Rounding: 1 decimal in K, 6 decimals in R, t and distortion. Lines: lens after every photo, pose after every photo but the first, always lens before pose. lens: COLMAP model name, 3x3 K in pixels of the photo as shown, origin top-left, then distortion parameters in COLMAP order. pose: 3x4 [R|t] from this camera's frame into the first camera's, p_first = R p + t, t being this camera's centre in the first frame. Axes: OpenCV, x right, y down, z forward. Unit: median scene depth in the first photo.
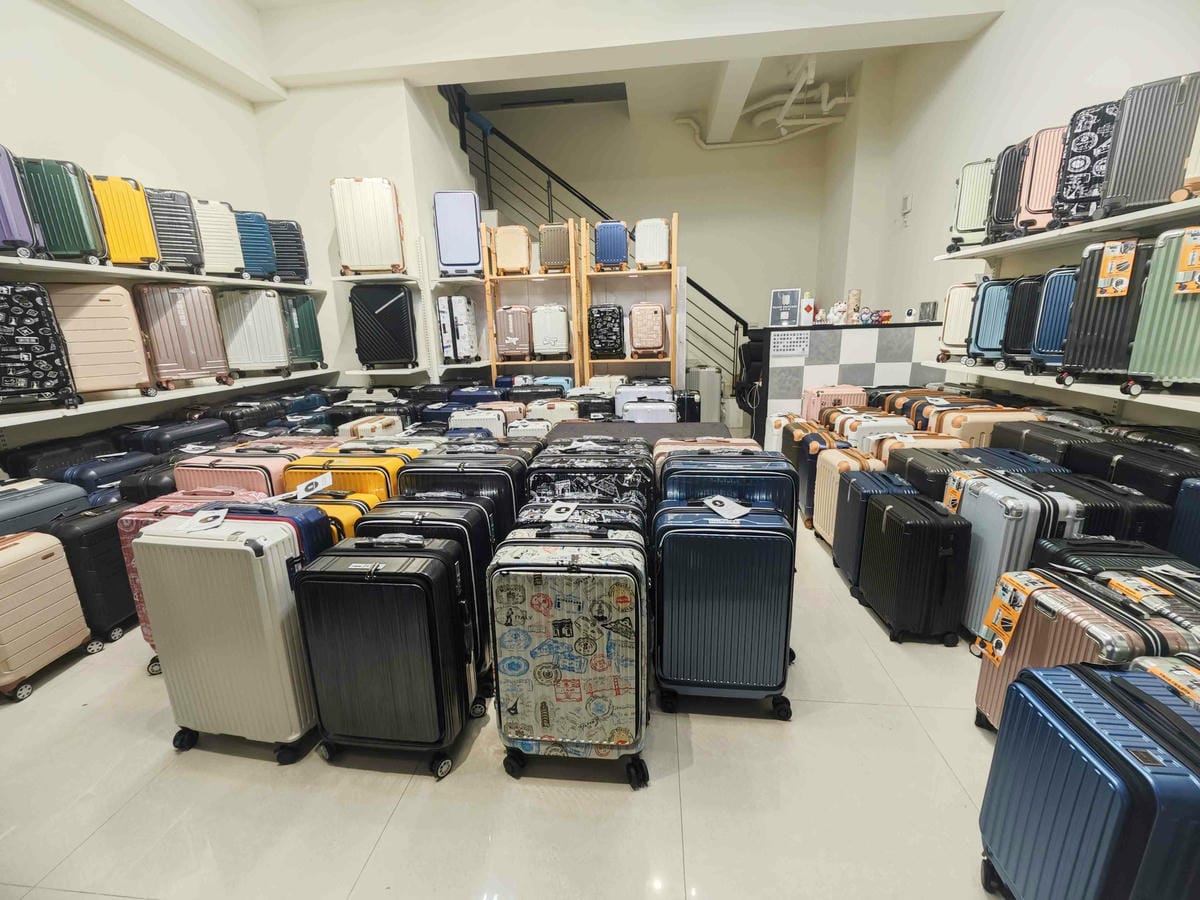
lens RADIAL K [[509.8, 0, 594.5], [0, 509.8, 449.1], [0, 0, 1]] dist [-0.002669, -0.001006]
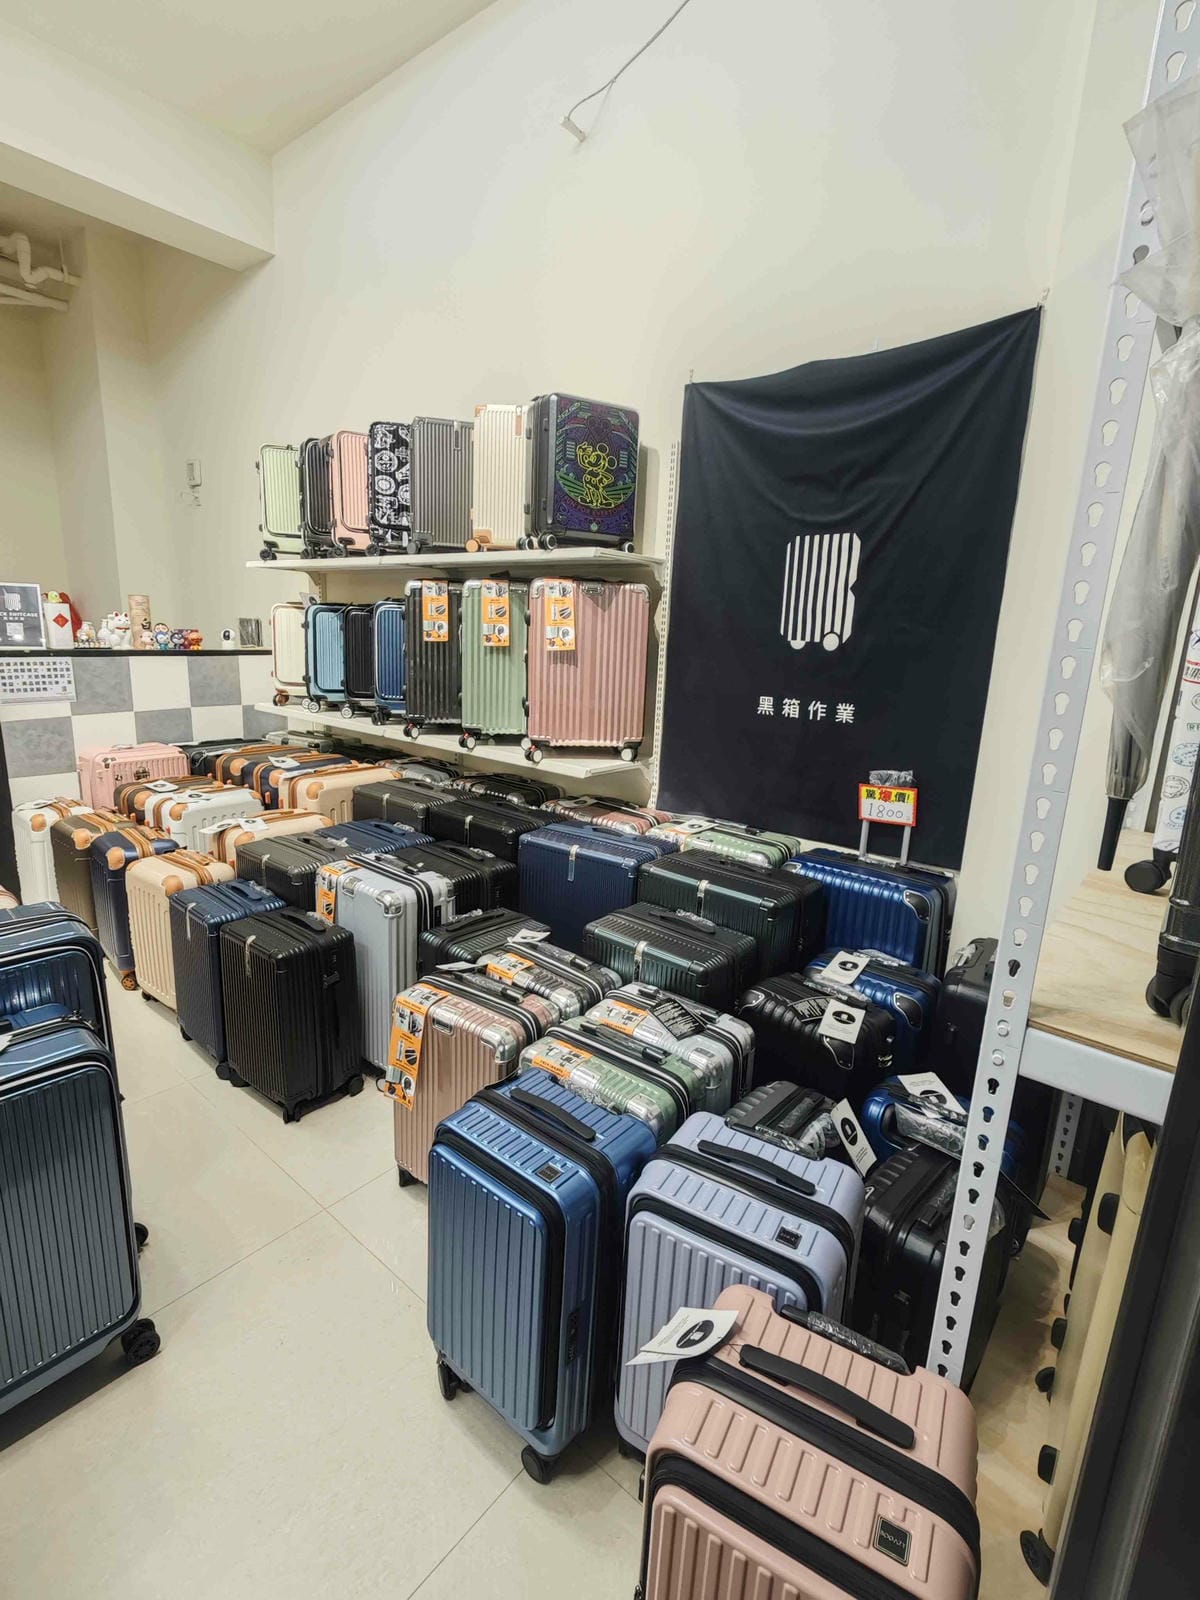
lens RADIAL K [[753.9, 0, 600.3], [0, 753.9, 797.5], [0, 0, 1]] dist [-0.000184, 0.003793]
pose [[0.545301, -0.132619, 0.827683, 0.013804], [0.143983, 0.987549, 0.063374, -0.060880], [-0.825782, 0.084615, 0.557606, 0.017835]]
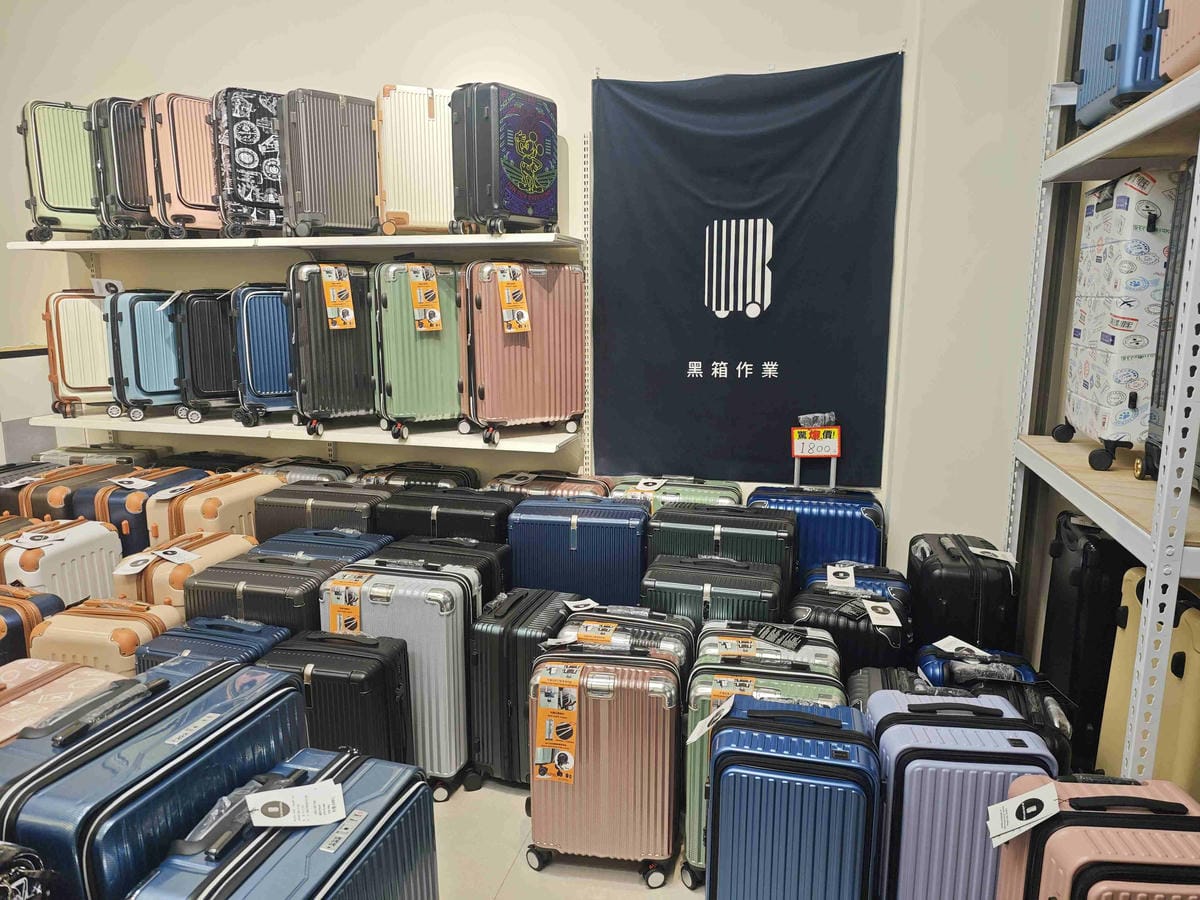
lens RADIAL K [[810.3, 0, 598.2], [0, 810.3, 446.2], [0, 0, 1]] dist [0.027834, -0.025445]
pose [[0.143785, -0.151006, 0.978020, -0.261633], [0.233612, 0.965537, 0.114733, -0.153707], [-0.961640, 0.211980, 0.174107, 0.359855]]
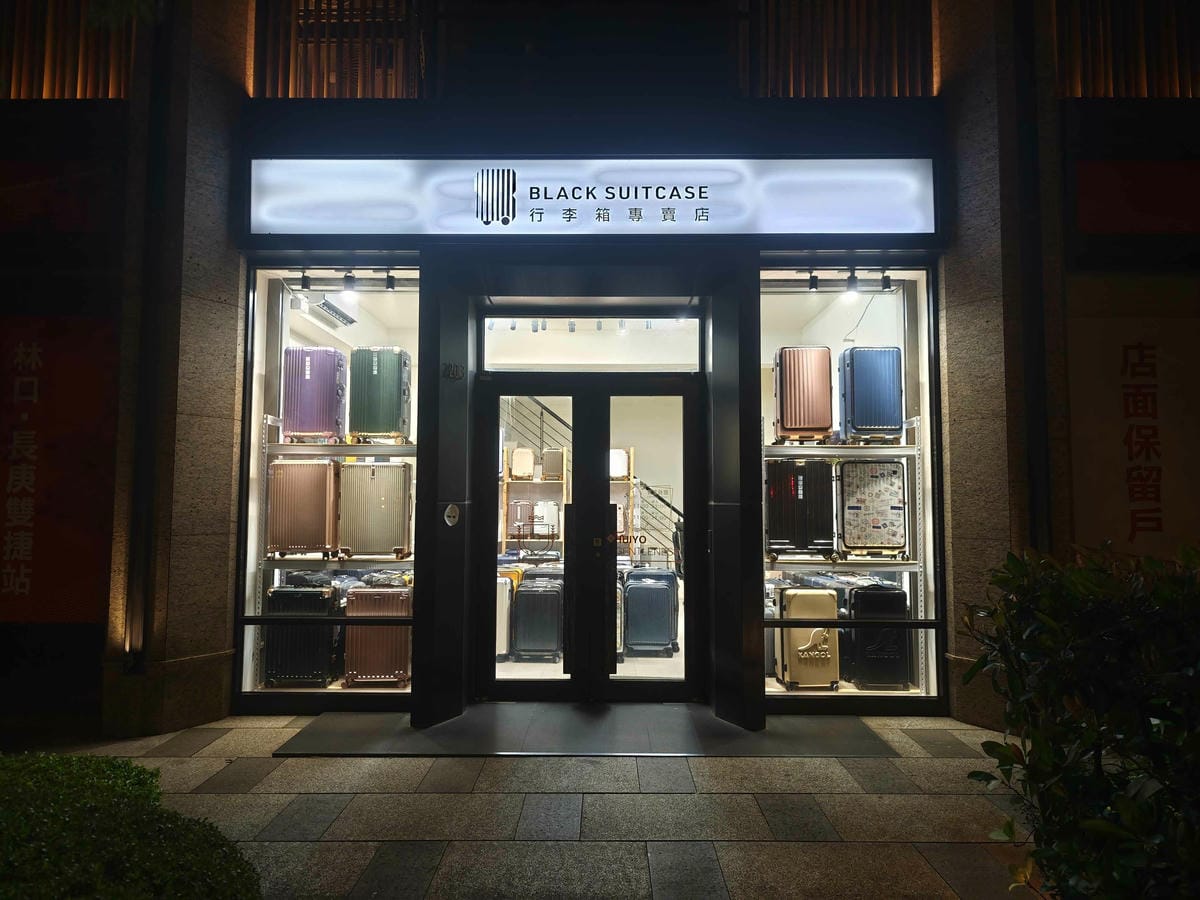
lens RADIAL K [[810.3, 0, 600.7], [0, 810.3, 446.3], [0, 0, 1]] dist [0.027834, -0.025445]
pose [[0.993200, 0.043011, 0.108188, -0.398000], [-0.007764, 0.951658, -0.307062, 0.571000], [-0.116165, 0.304134, 0.945520, -2.578685]]
